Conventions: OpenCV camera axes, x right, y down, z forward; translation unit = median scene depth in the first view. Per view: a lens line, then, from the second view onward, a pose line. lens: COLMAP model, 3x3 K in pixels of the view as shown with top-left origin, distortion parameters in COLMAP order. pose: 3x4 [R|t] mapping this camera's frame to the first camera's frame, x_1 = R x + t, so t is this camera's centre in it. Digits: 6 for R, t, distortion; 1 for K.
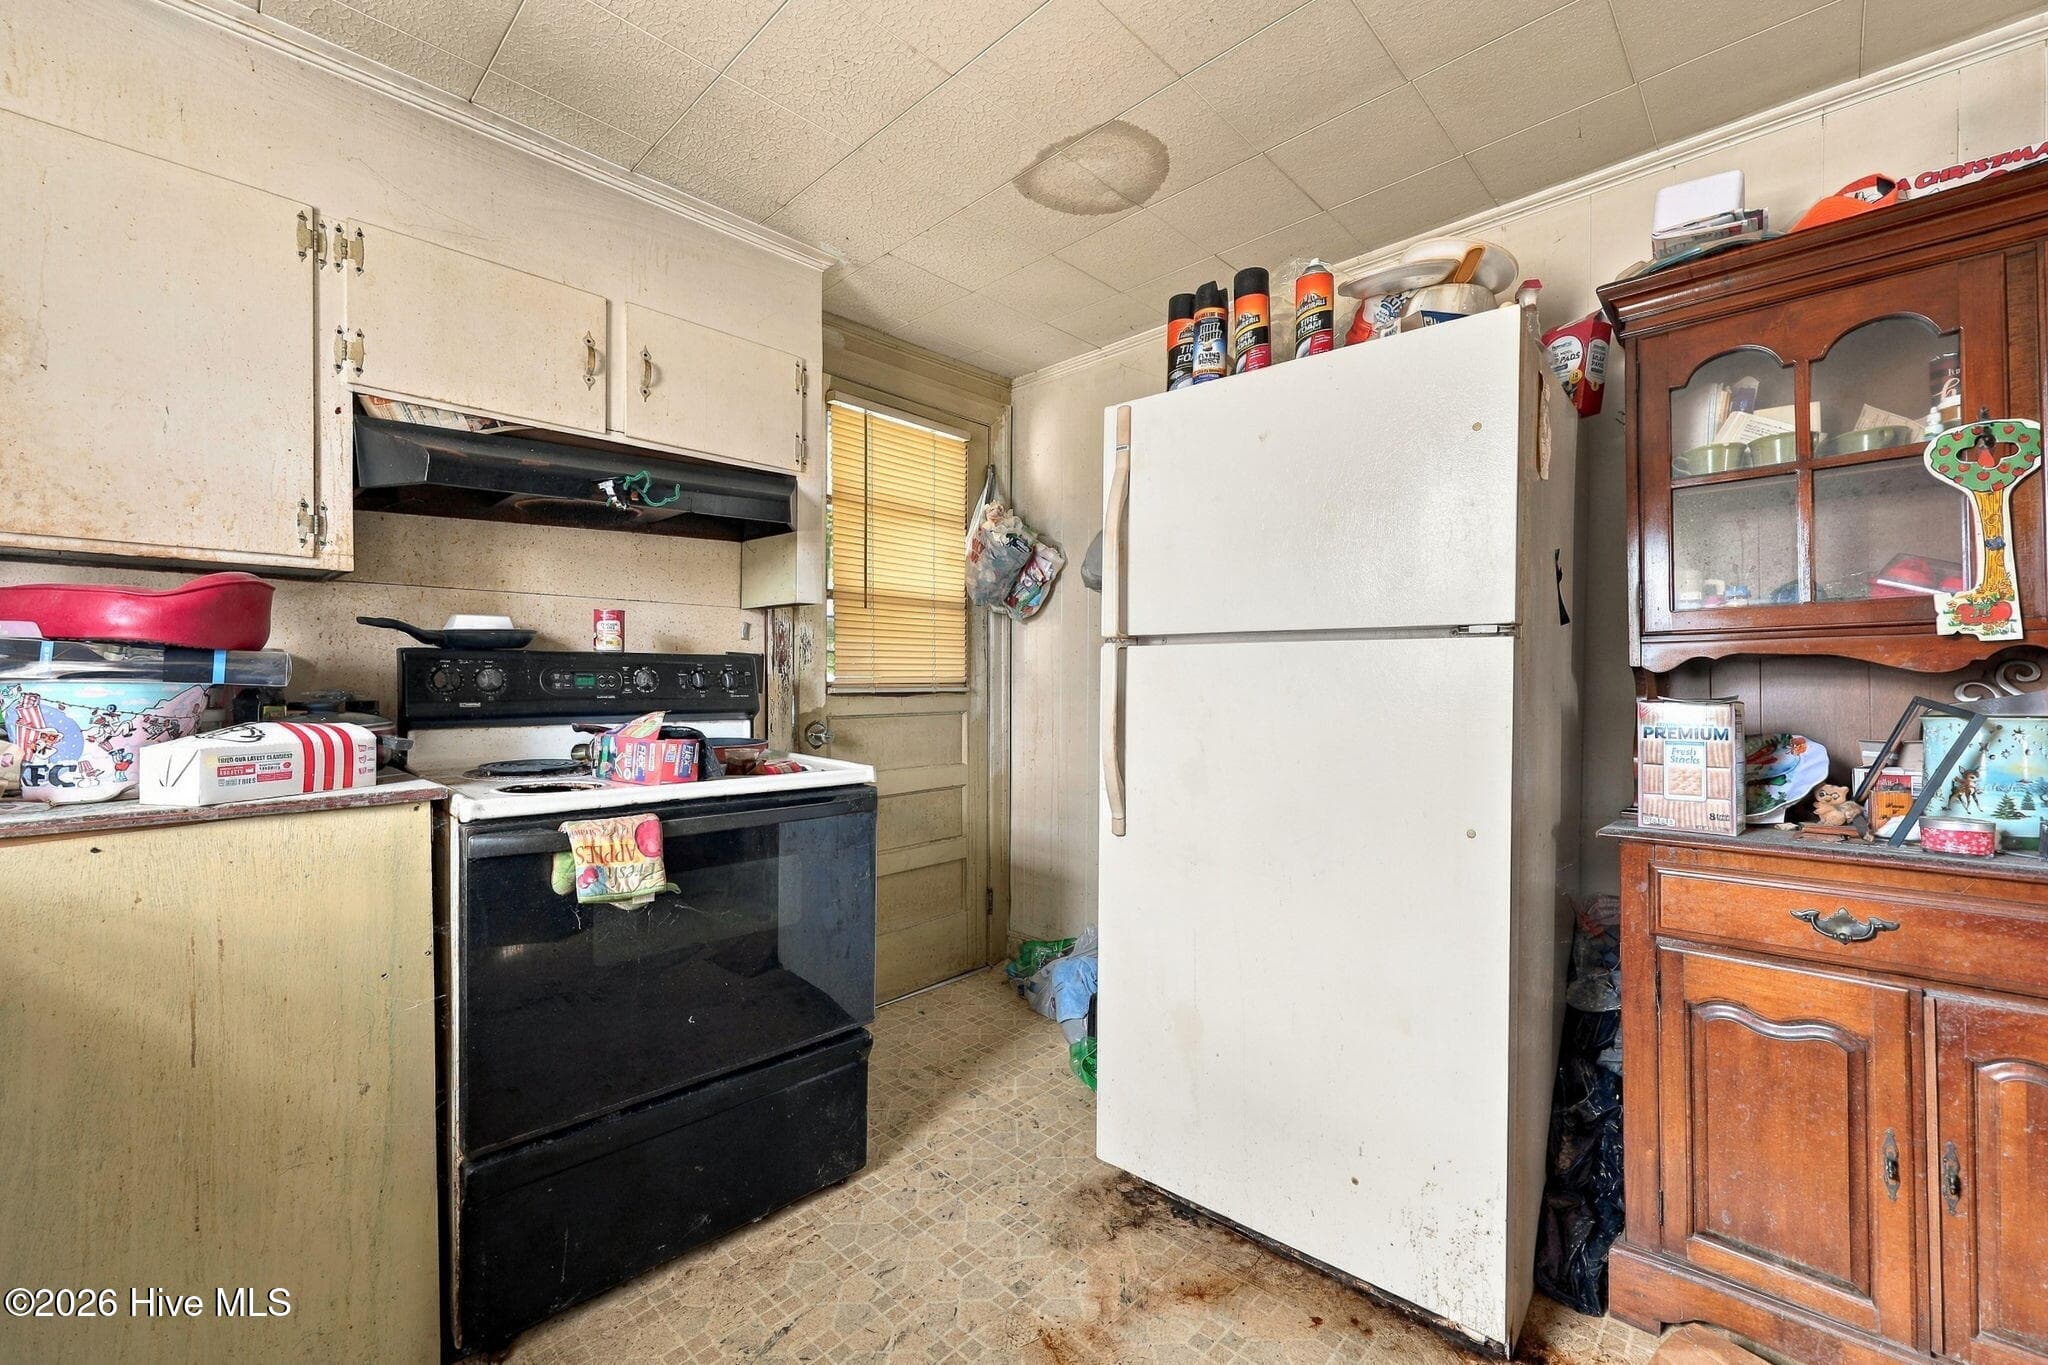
lens RADIAL K [[838.0, 0, 1024.0], [0, 838.0, 682.5], [0, 0, 1]] dist [-0.000174, -0.000014]
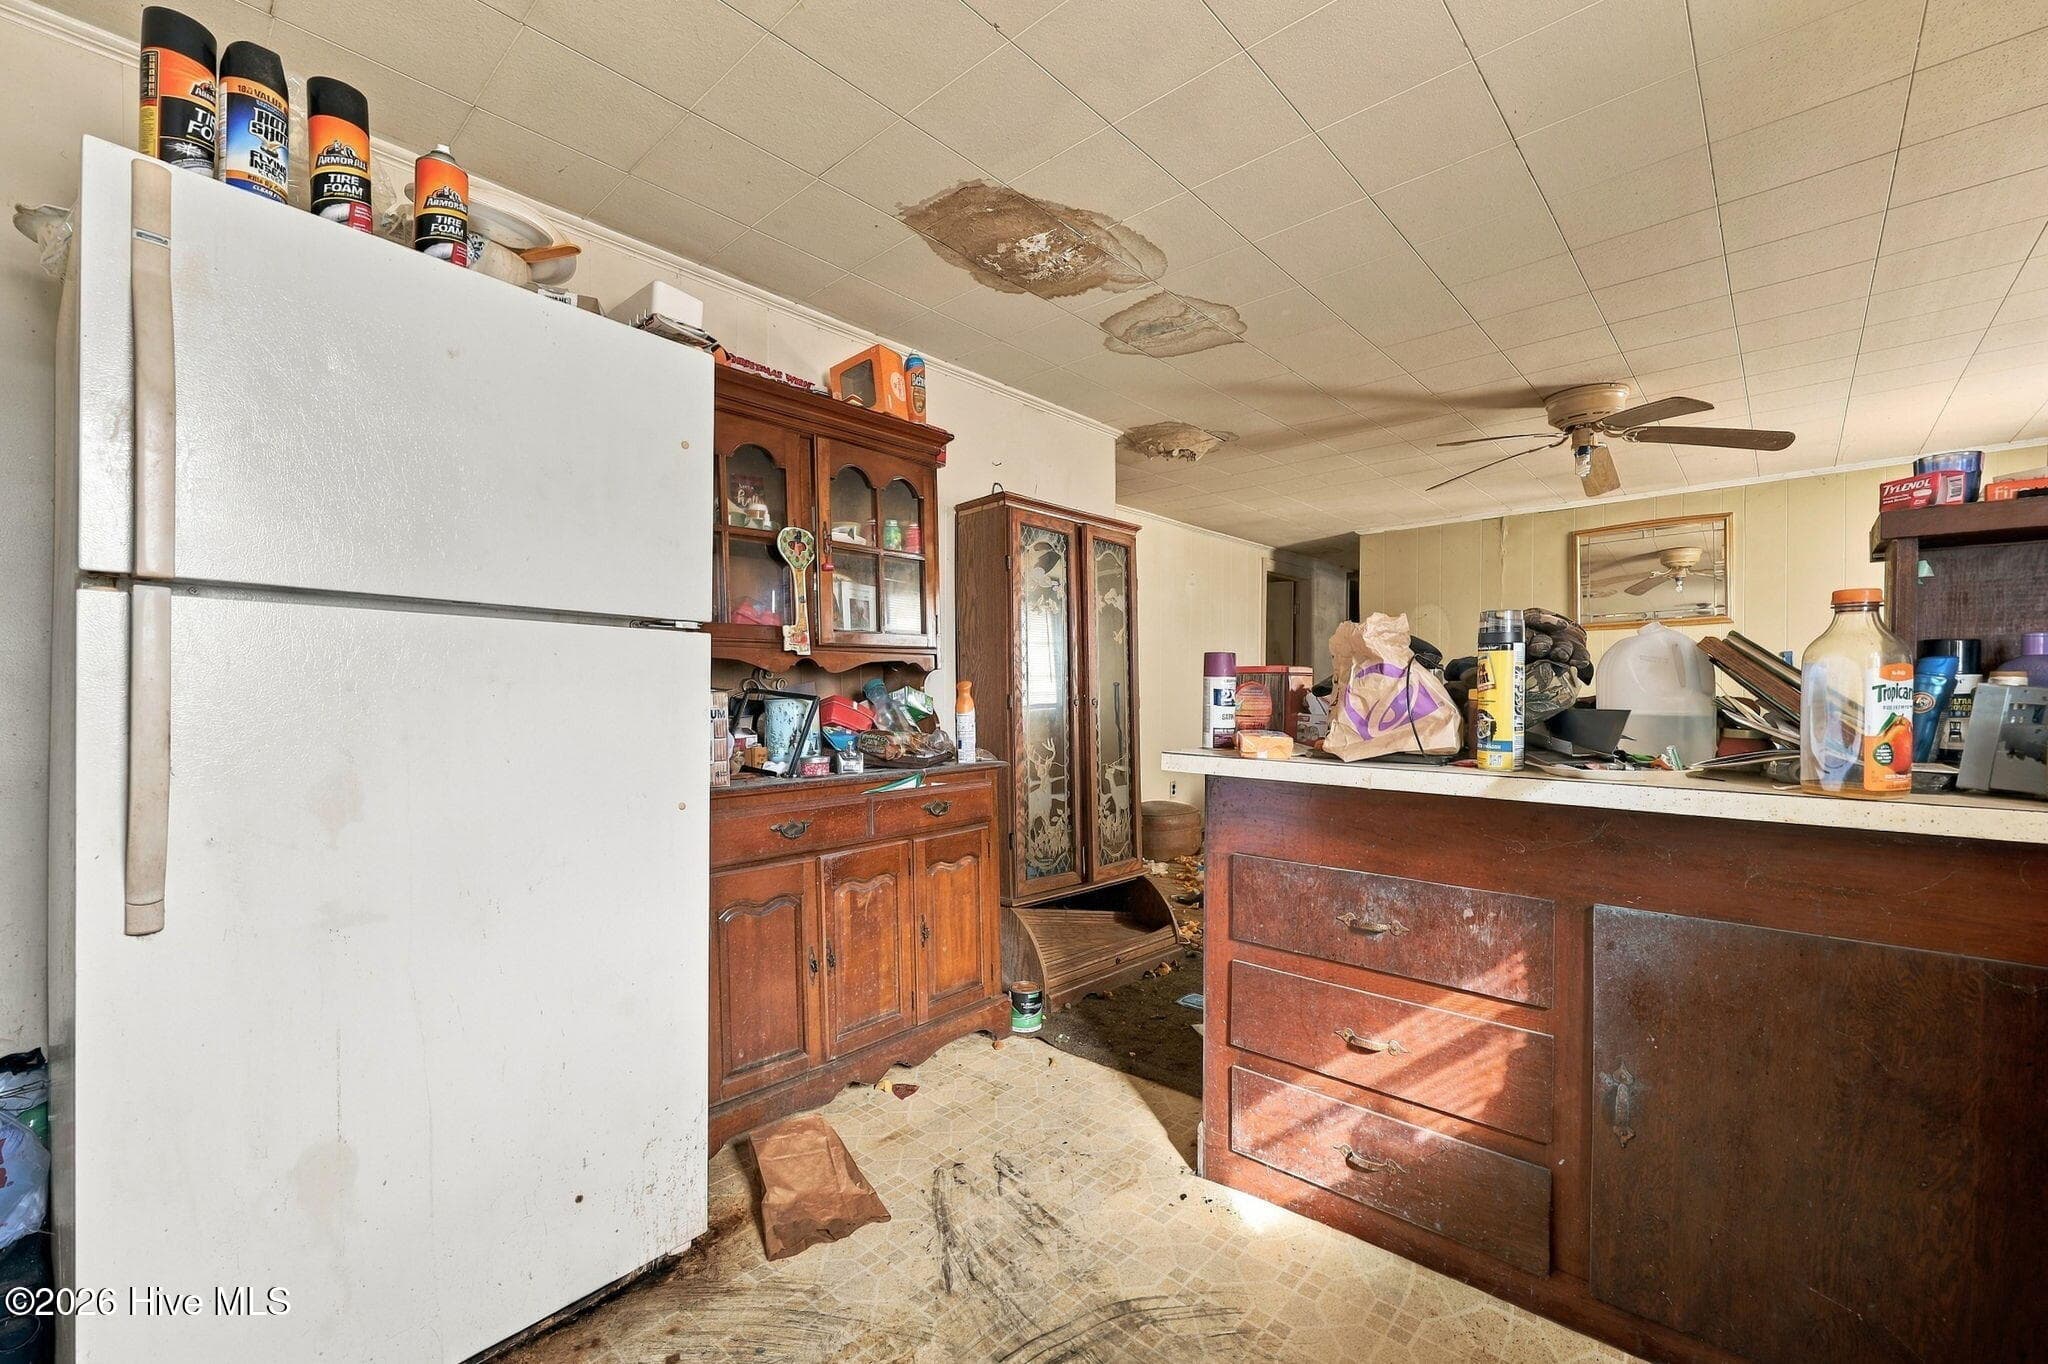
lens RADIAL K [[838.0, 0, 1024.0], [0, 838.0, 682.0], [0, 0, 1]] dist [-0.000174, -0.000014]
pose [[-0.024636, 0.012266, 0.999621, -0.201256], [-0.014565, 0.999814, -0.012628, 0.007084], [-0.999590, -0.014871, -0.024452, 0.189724]]
